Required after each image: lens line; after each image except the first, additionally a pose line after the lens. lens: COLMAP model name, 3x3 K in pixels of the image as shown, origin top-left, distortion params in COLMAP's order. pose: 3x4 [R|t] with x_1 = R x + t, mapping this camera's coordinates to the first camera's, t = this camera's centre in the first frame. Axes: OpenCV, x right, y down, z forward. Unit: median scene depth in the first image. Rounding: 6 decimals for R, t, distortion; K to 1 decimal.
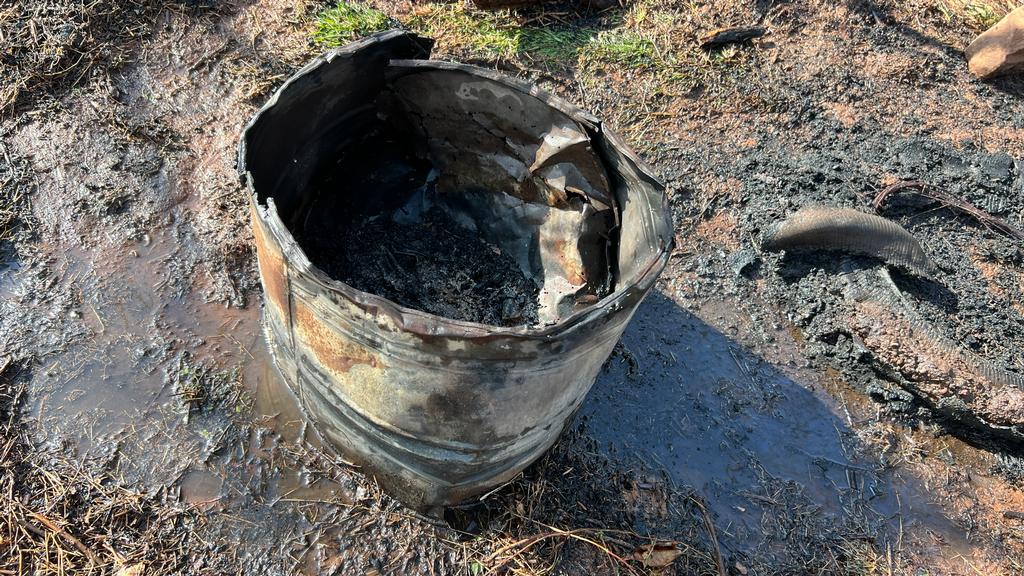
lens RADIAL K [[772.8, 0, 506.0], [0, 772.8, 280.2], [0, 0, 1]] dist [0.039662, -0.051602]
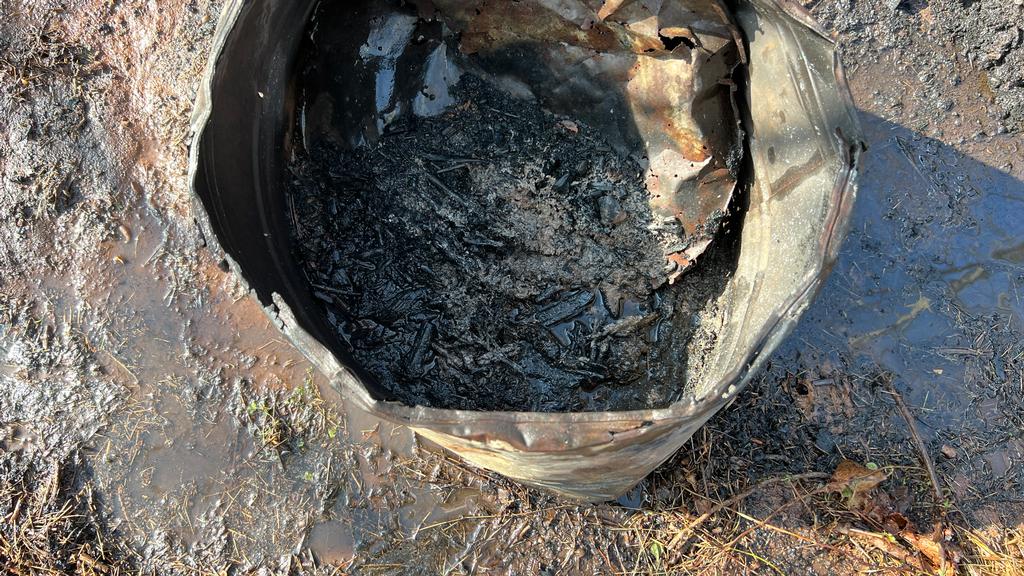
lens RADIAL K [[772.8, 0, 502.2], [0, 772.8, 287.6], [0, 0, 1]] dist [0.039662, -0.051602]
pose [[0.963541, -0.238126, -0.122001, -0.020474], [0.266919, 0.823938, 0.499881, -0.270017], [-0.018513, -0.514220, 0.857459, 0.285775]]
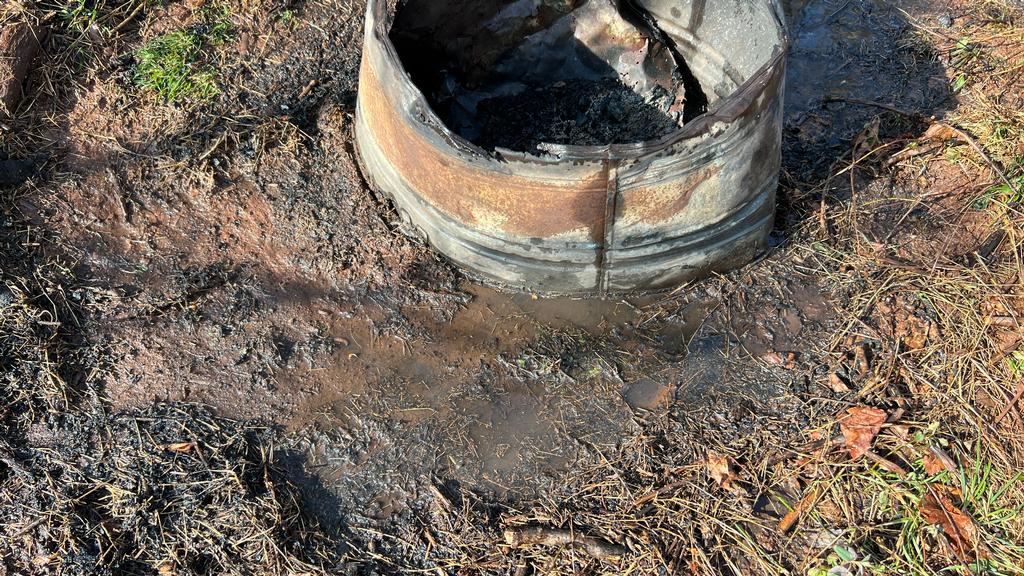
lens RADIAL K [[772.8, 0, 510.2], [0, 772.8, 293.3], [0, 0, 1]] dist [0.039662, -0.051602]
pose [[0.579040, -0.772509, 0.260659, -0.501272], [0.699904, 0.634966, 0.327035, -0.229927], [-0.418147, -0.006929, 0.908353, 0.072707]]
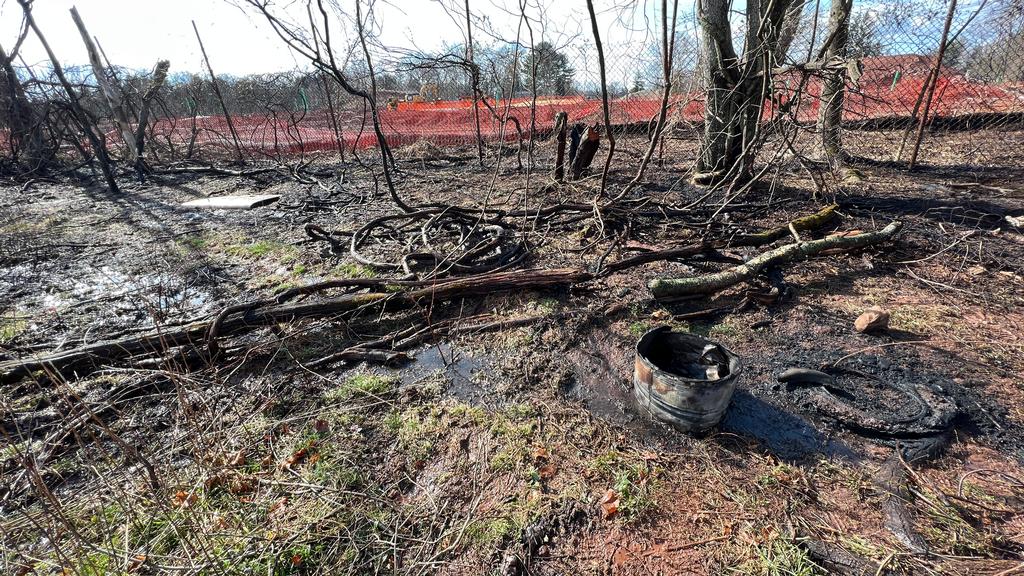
lens RADIAL K [[408.1, 0, 516.4], [0, 408.1, 289.7], [0, 0, 1]] dist [-0.003763, 0.000306]
pose [[0.943579, -0.095587, -0.317053, -0.149699], [-0.050102, 0.905204, -0.422014, 0.425570], [0.327336, 0.414089, 0.849342, -1.087462]]
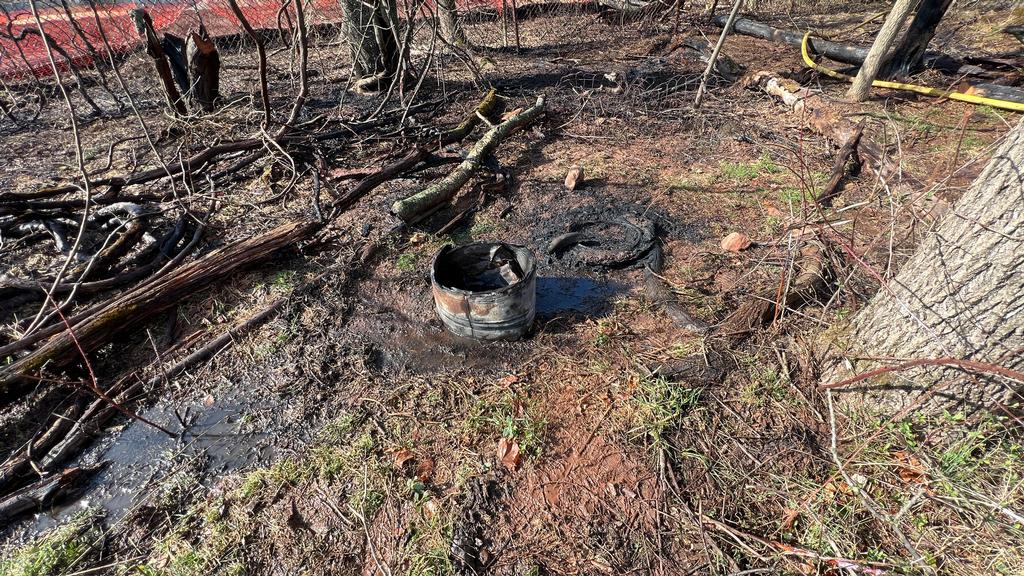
lens RADIAL K [[408.1, 0, 513.0], [0, 408.1, 285.8], [0, 0, 1]] dist [-0.003763, 0.000306]
pose [[0.828561, -0.487828, 0.274792, -0.432192], [0.529592, 0.842113, -0.101870, 0.197018], [-0.181711, 0.229933, 0.956092, -0.802573]]
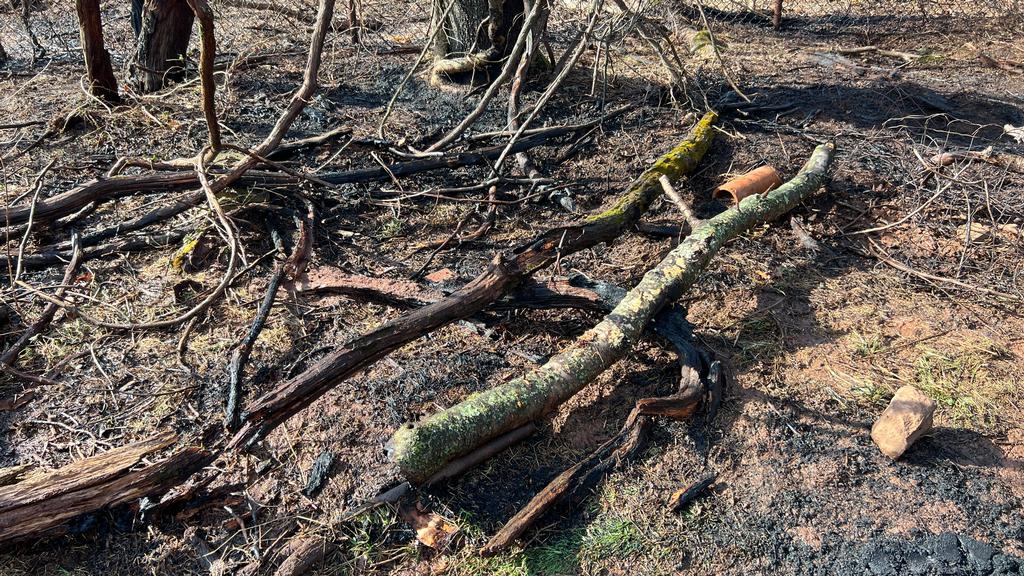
lens RADIAL K [[772.8, 0, 503.7], [0, 772.8, 292.1], [0, 0, 1]] dist [0.039662, -0.051602]
pose [[0.951990, -0.280079, 0.123574, -0.058522], [0.305571, 0.893745, -0.328401, -0.395605], [-0.018466, 0.350395, 0.936420, -0.287918]]
